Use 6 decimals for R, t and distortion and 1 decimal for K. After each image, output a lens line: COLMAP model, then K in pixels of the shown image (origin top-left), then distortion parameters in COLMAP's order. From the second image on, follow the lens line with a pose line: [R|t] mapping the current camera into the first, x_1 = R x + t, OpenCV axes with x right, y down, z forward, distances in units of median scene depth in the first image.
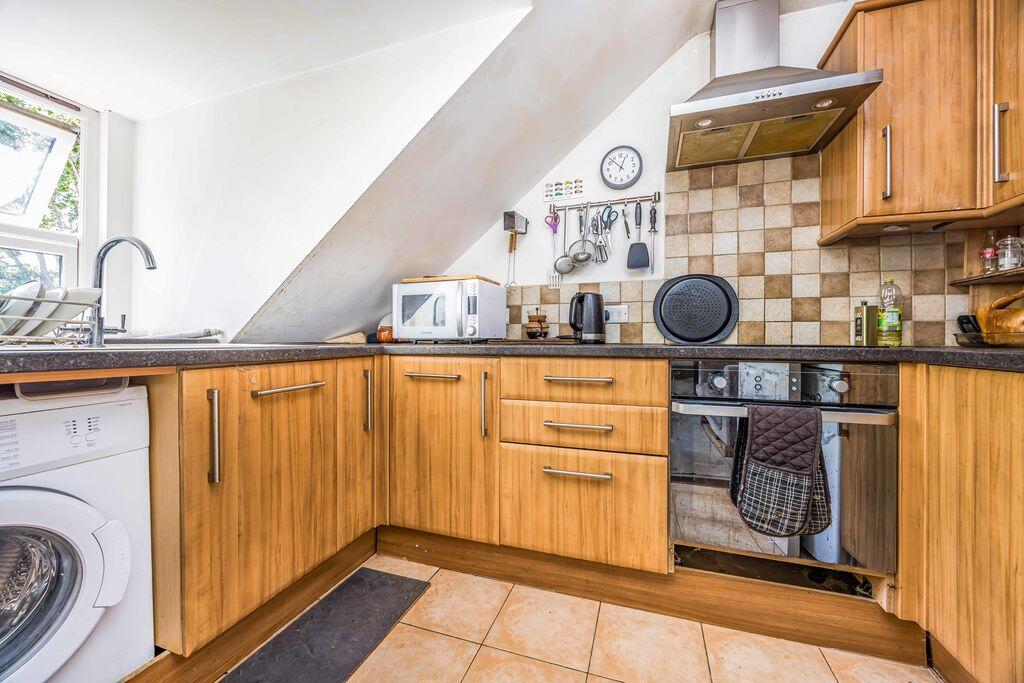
lens RADIAL K [[392.6, 0, 514.5], [0, 392.6, 338.0], [0, 0, 1]] dist [-0.002347, -0.000228]
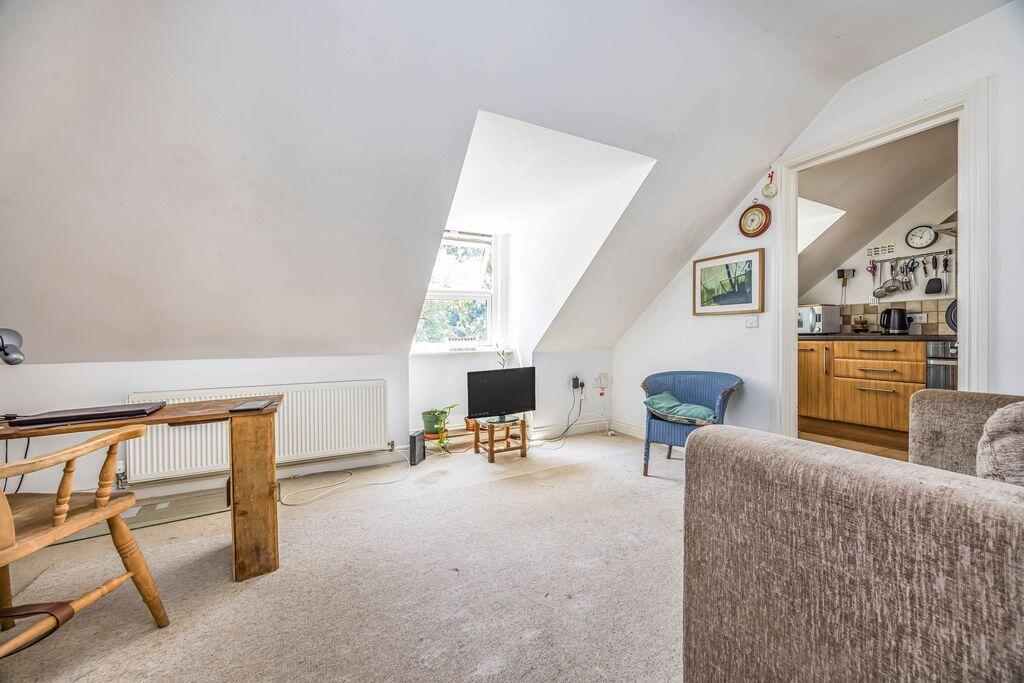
lens RADIAL K [[392.6, 0, 514.5], [0, 392.6, 338.0], [0, 0, 1]] dist [-0.002347, -0.000228]
pose [[0.732086, -0.000811, -0.681212, 0.129147], [0.008897, 0.999925, 0.008371, -0.003355], [0.681154, -0.012189, 0.732039, -1.619048]]
